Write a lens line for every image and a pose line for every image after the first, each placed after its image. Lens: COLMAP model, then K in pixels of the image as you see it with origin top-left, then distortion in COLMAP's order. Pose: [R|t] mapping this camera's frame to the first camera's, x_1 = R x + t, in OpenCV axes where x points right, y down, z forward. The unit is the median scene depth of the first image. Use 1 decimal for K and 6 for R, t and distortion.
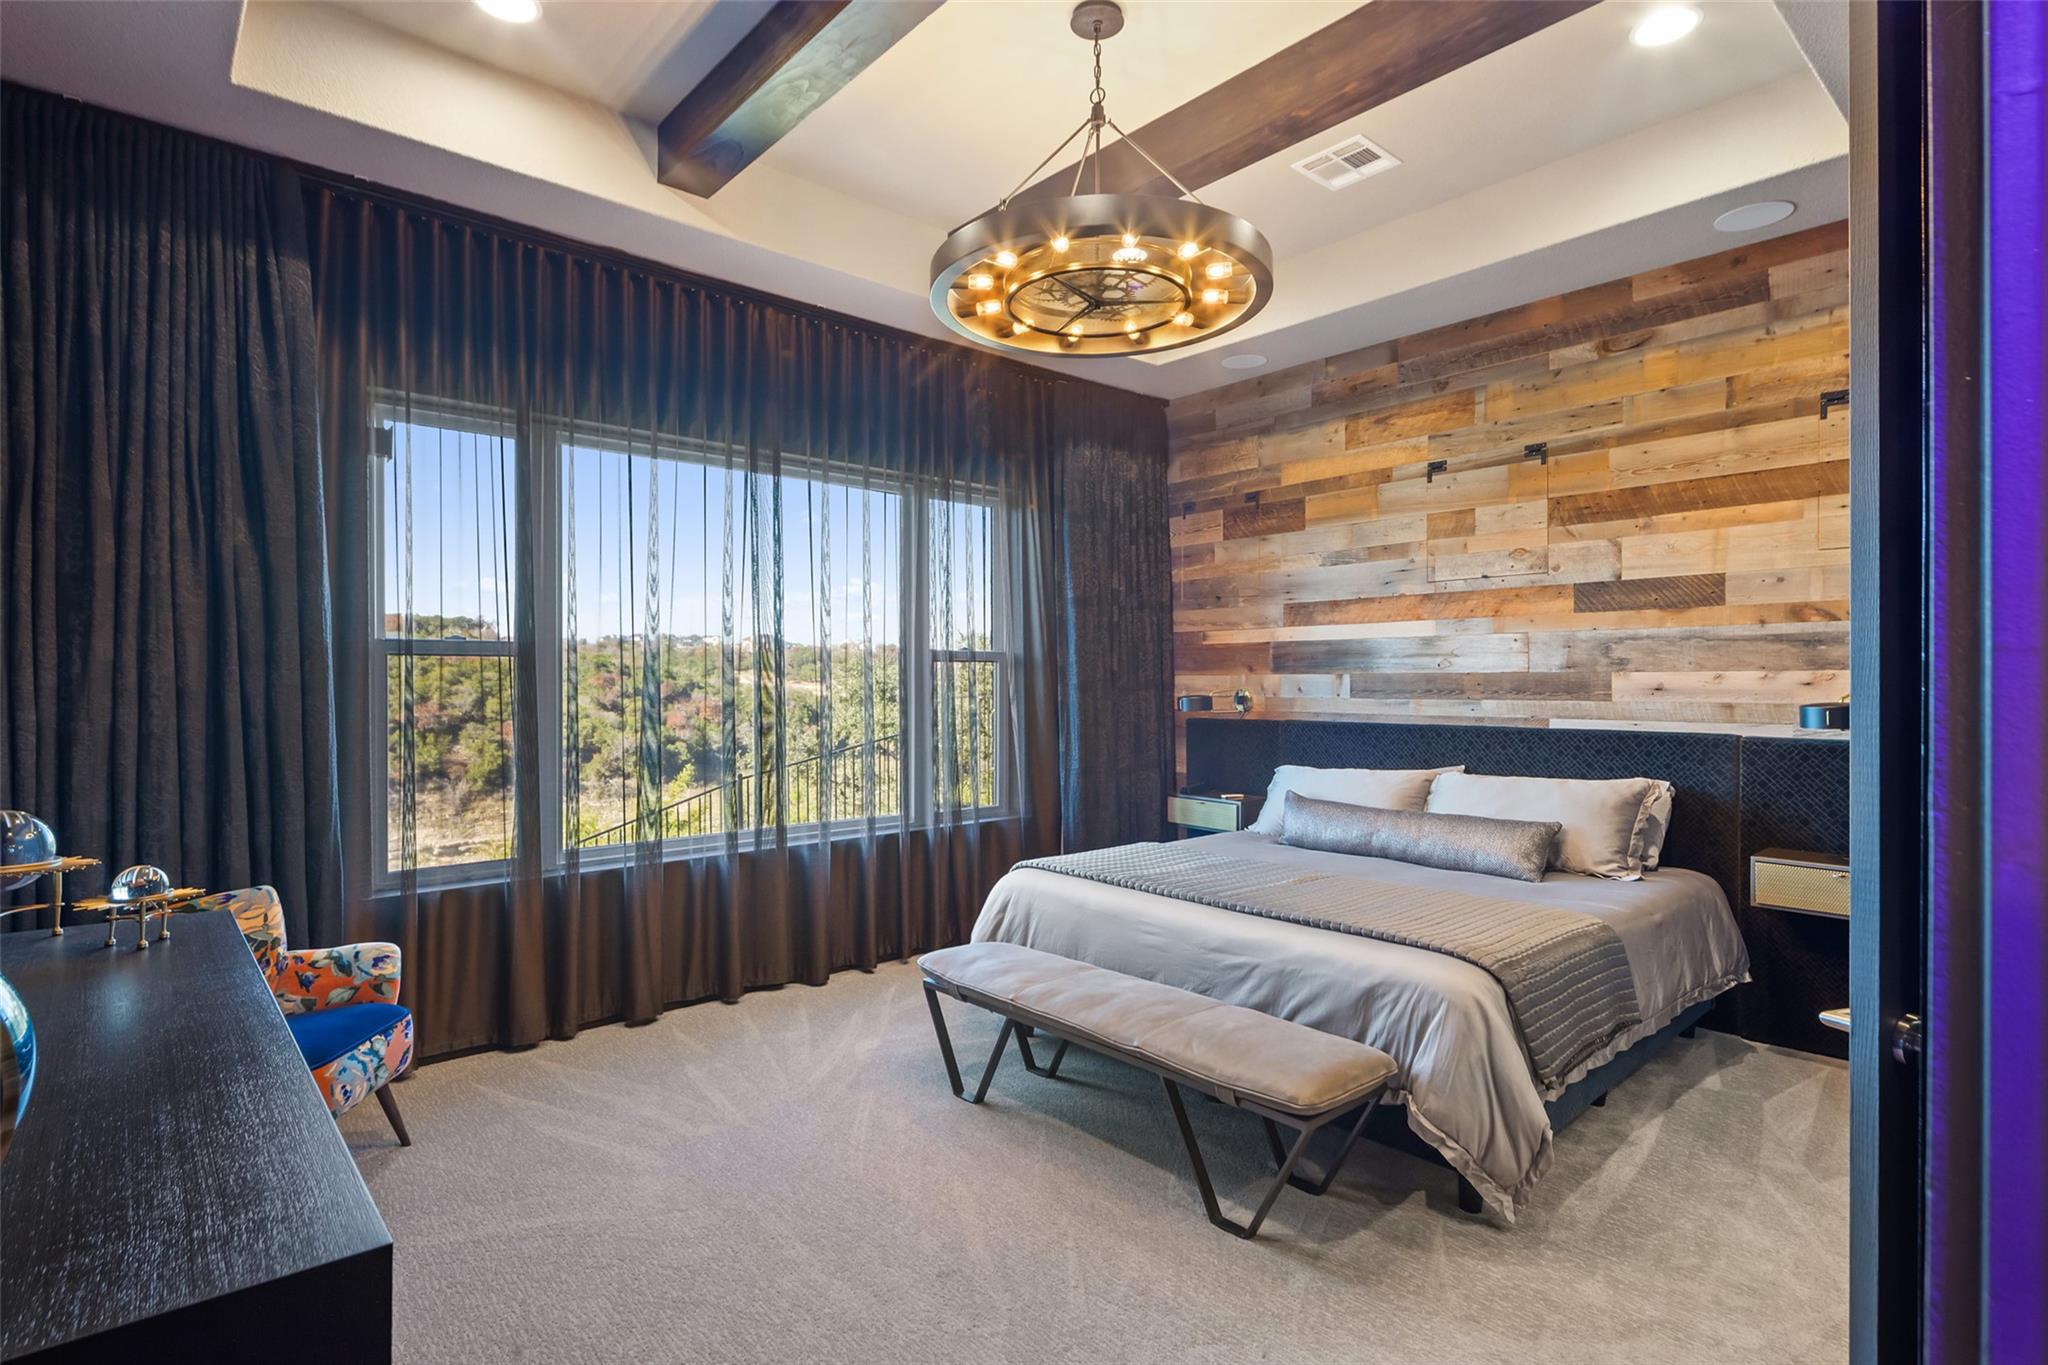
lens RADIAL K [[1020.1, 0, 1024.0], [0, 1020.1, 682.5], [0, 0, 1]] dist [0.002290, -0.000089]
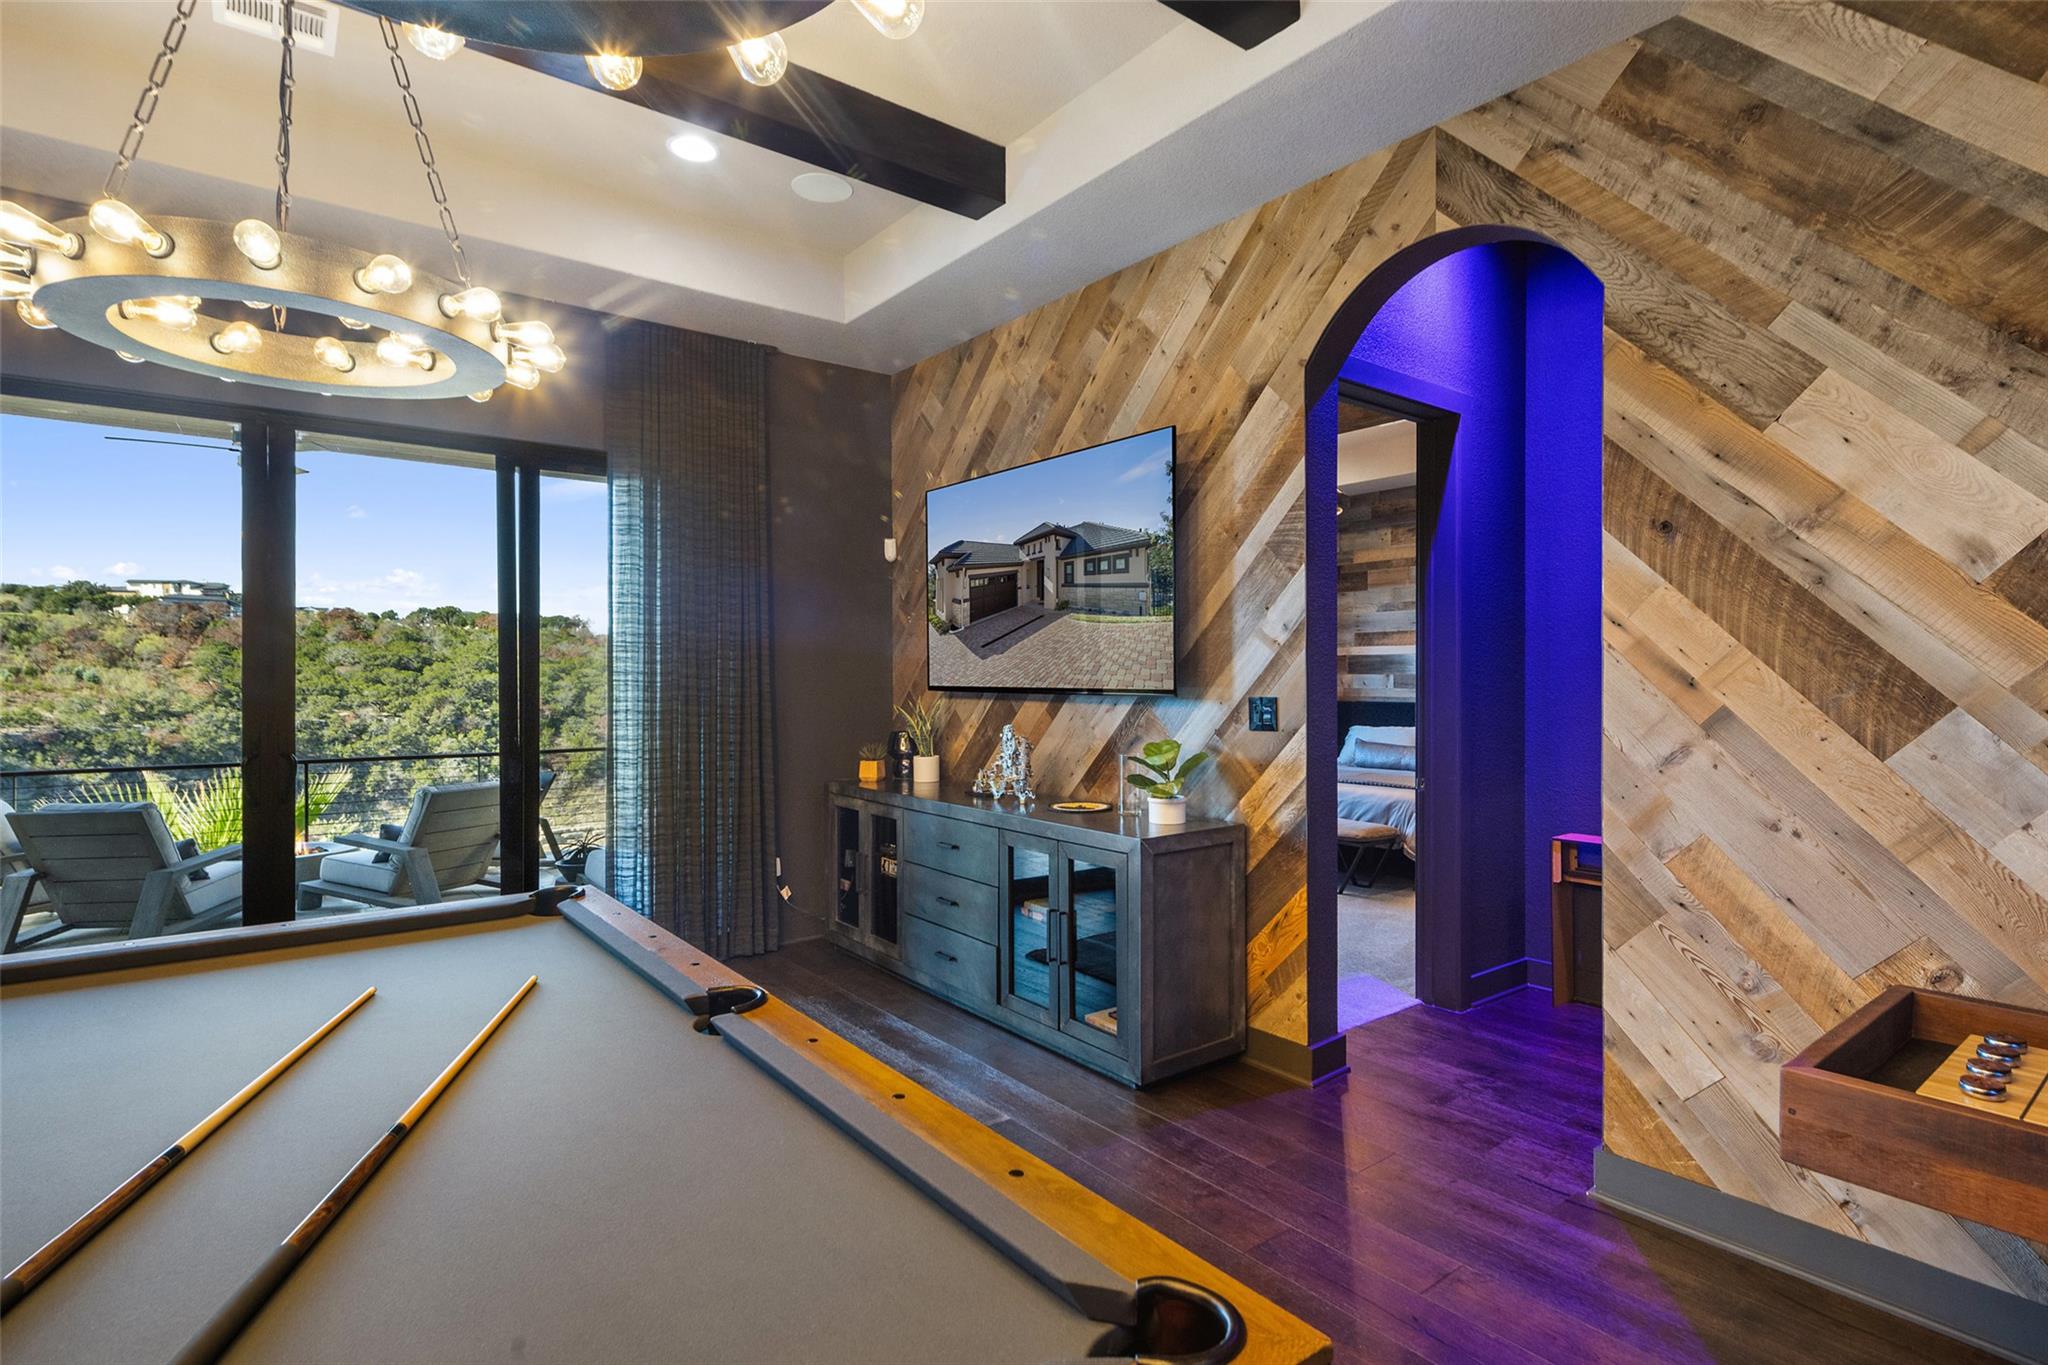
lens RADIAL K [[1006.1, 0, 1035.2], [0, 1006.1, 680.1], [0, 0, 1]] dist [0.003256, -0.000810]
pose [[0.998249, 0.003769, -0.059031, -0.178812], [-0.003787, 0.999993, -0.000200, 0.004049], [0.059030, 0.000423, 0.998256, -0.709230]]
